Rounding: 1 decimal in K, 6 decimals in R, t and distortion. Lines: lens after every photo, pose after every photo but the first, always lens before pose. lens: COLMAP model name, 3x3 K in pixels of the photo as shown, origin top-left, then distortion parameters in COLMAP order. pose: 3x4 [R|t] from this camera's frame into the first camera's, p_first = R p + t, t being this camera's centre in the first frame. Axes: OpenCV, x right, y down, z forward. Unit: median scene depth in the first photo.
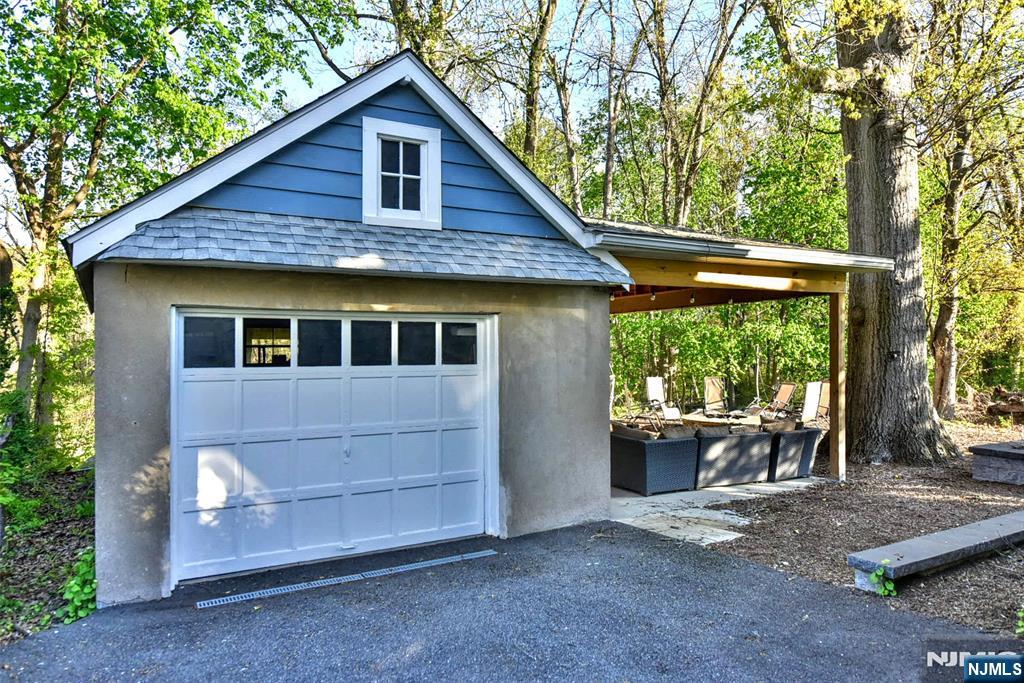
lens RADIAL K [[683.9, 0, 511.2], [0, 683.9, 345.0], [0, 0, 1]] dist [0.000213, -0.000632]
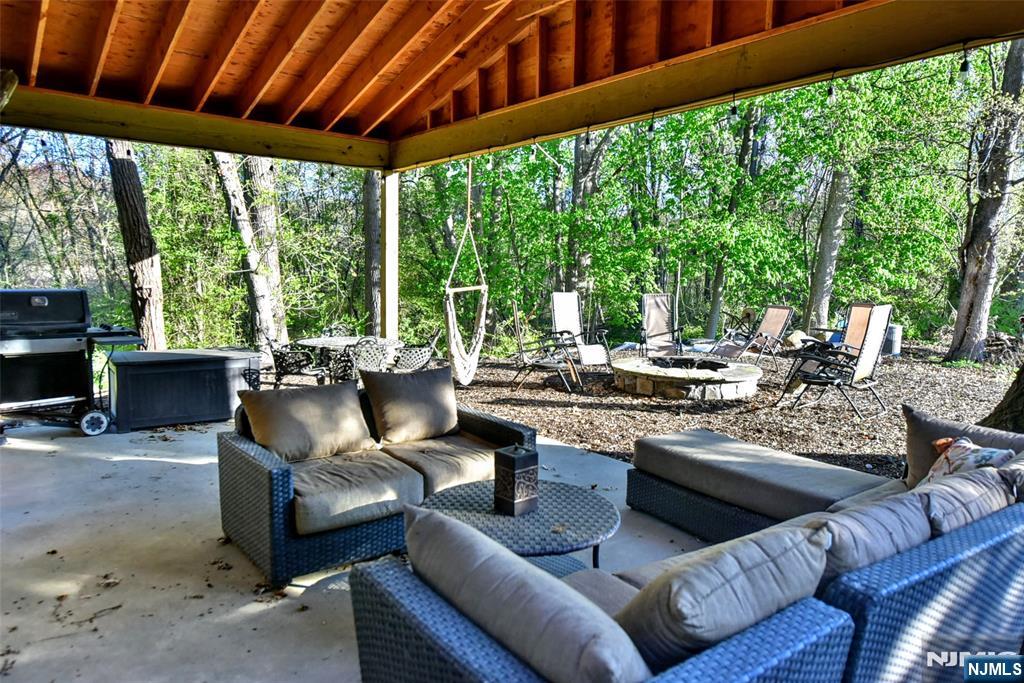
lens RADIAL K [[683.9, 0, 512.0], [0, 683.9, 343.0], [0, 0, 1]] dist [0.000213, -0.000632]
pose [[0.989354, 0.007231, 0.145348, 0.071039], [-0.024234, 0.993006, 0.115548, 0.021532], [-0.143496, -0.117840, 0.982610, 0.383918]]
